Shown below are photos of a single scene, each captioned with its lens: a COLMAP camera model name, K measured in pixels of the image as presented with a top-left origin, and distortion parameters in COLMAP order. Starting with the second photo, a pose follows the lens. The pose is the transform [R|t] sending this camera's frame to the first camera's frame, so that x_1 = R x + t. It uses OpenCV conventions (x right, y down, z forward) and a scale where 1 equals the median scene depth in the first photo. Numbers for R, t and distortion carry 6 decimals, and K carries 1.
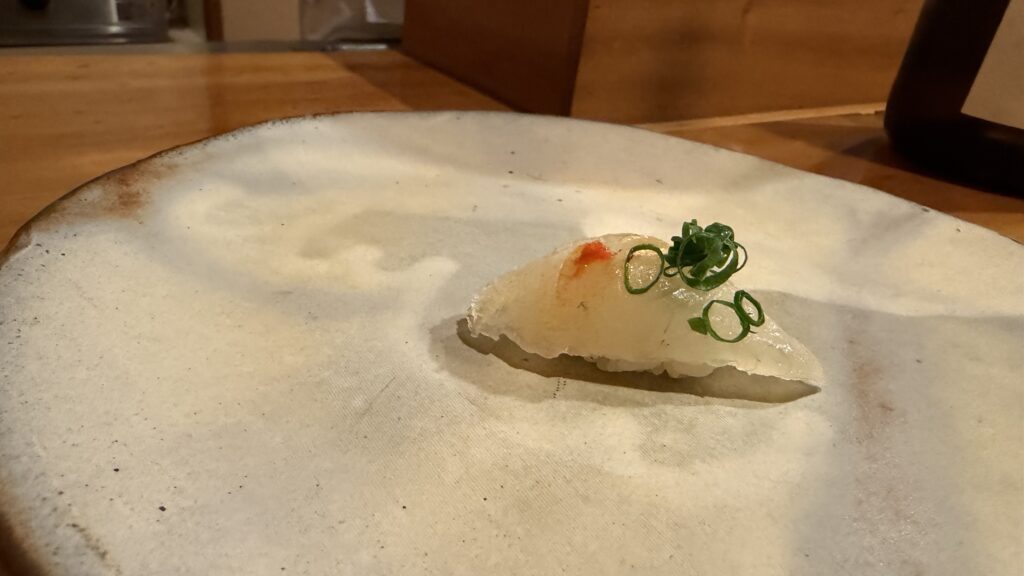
lens RADIAL K [[735.8, 0, 439.4], [0, 735.8, 291.2], [0, 0, 1]] dist [0.000075, -0.000970]
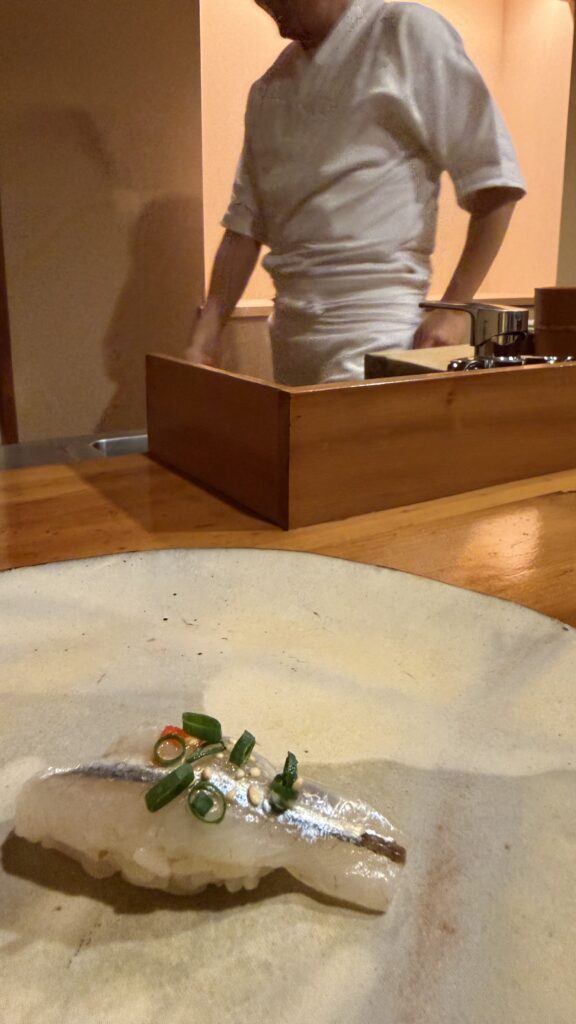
lens RADIAL K [[745.4, 0, 287.7], [0, 745.4, 397.1], [0, 0, 1]] dist [-0.003196, 0.010185]
pose [[0.995570, -0.082123, 0.045784, 0.317920], [0.092511, 0.942565, -0.320955, -0.141134], [-0.016796, 0.323769, 0.945987, -0.069719]]
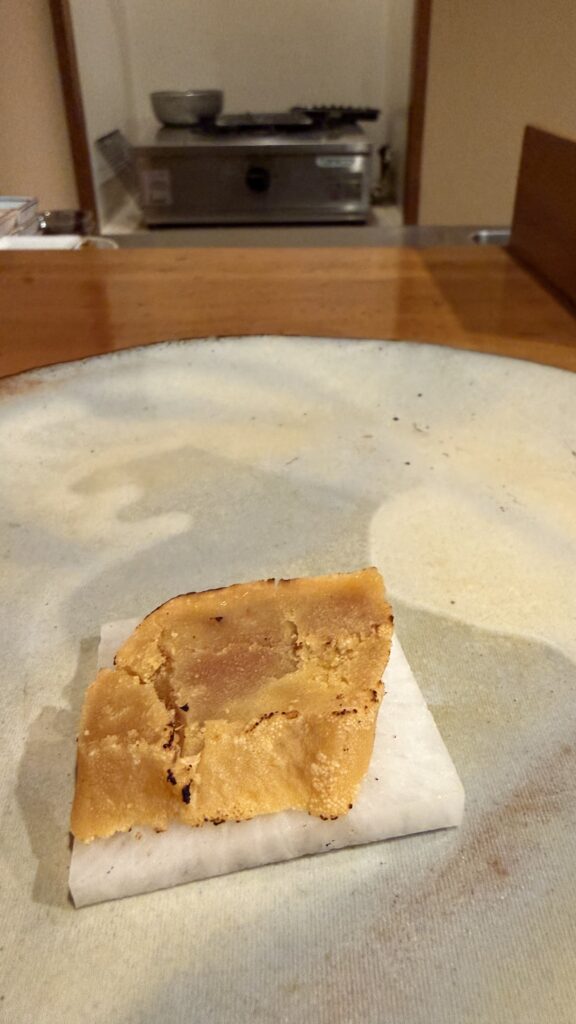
lens RADIAL K [[749.7, 0, 290.8], [0, 749.7, 446.2], [0, 0, 1]] dist [-0.006202, 0.015248]
pose [[0.878728, 0.146120, -0.454408, 0.528927], [-0.156876, 0.987516, 0.014182, -0.162514], [0.450808, 0.058824, 0.890681, 0.193748]]
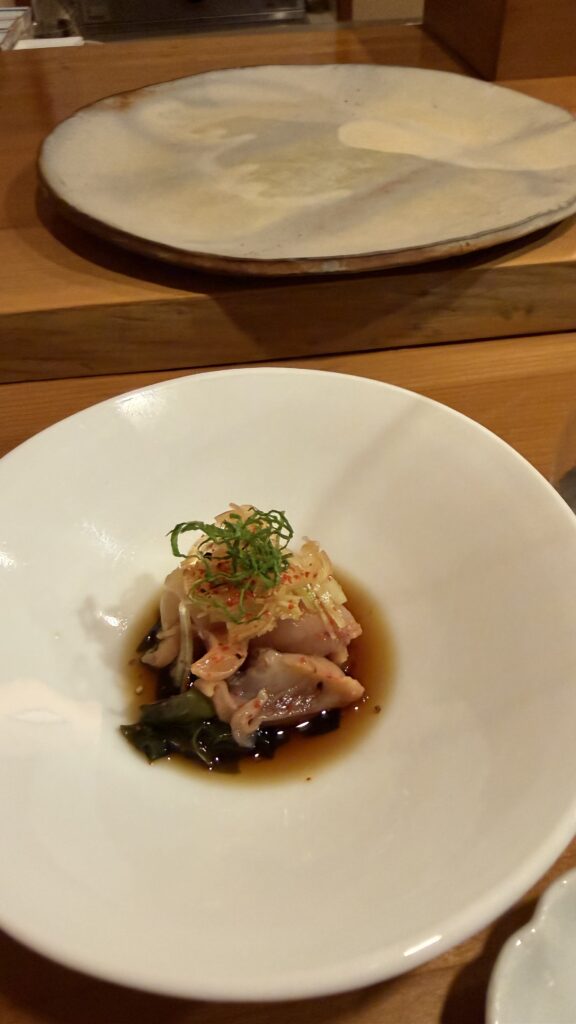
lens RADIAL K [[740.9, 0, 285.2], [0, 740.9, 474.7], [0, 0, 1]] dist [0.011599, 0.004815]
pose [[0.915120, 0.172563, -0.364386, 0.970572], [-0.089578, 0.968210, 0.233550, 0.366708], [0.393104, -0.181085, 0.901486, -0.965805]]
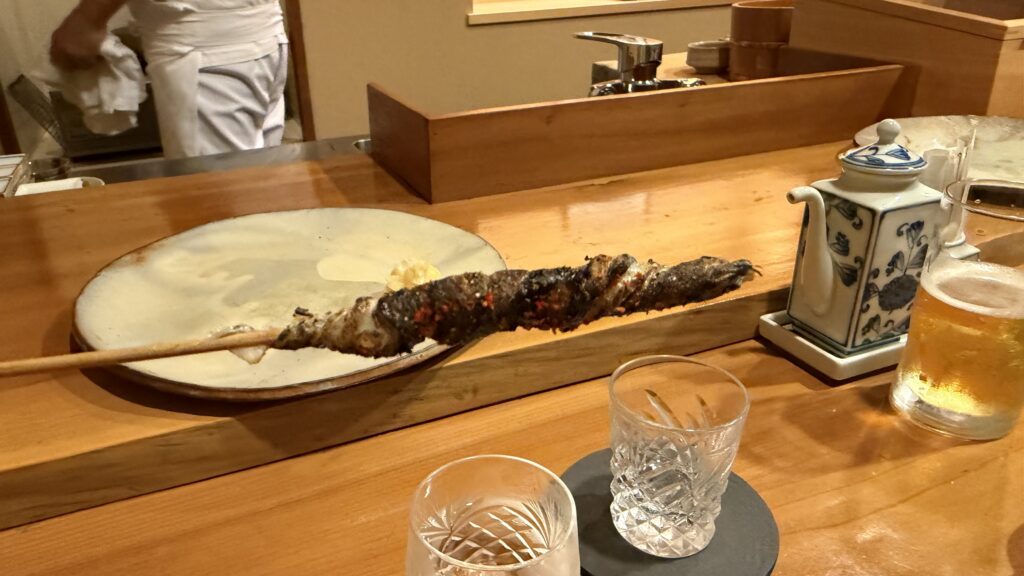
lens RADIAL K [[736.1, 0, 460.2], [0, 736.1, 287.5], [0, 0, 1]] dist [-0.001420, 0.001562]
pose [[0.985843, -0.046737, -0.161025, 1.122824], [0.035666, 0.996841, -0.070968, 0.204421], [0.163833, 0.064221, 0.984396, -1.406086]]
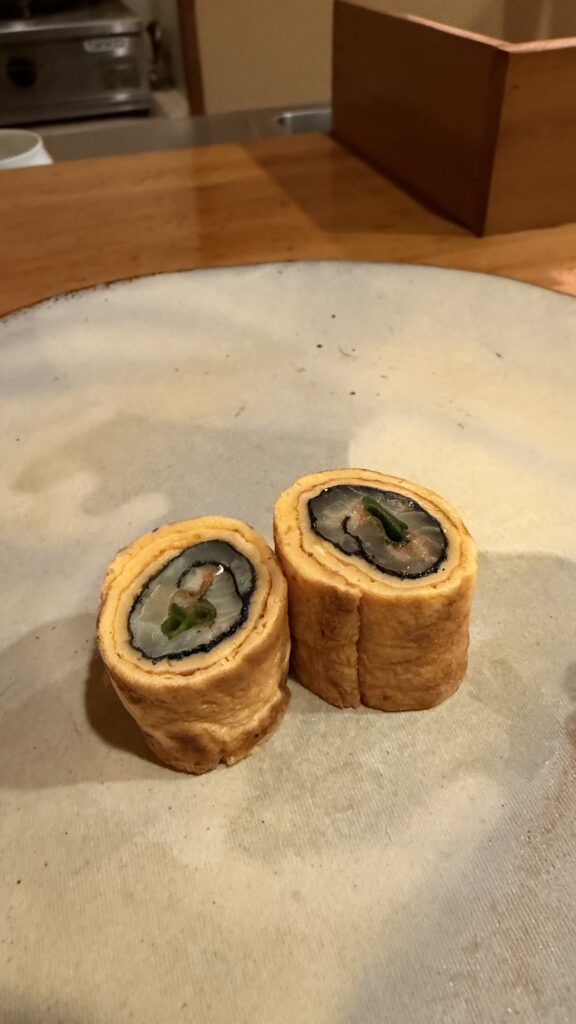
lens RADIAL K [[735.8, 0, 283.1], [0, 735.8, 462.3], [0, 0, 1]] dist [0.000075, -0.000970]
pose [[0.973324, 0.033811, -0.226929, 0.339582], [0.002552, 0.987425, 0.158066, -0.217280], [0.229420, -0.154428, 0.960999, 0.182365]]
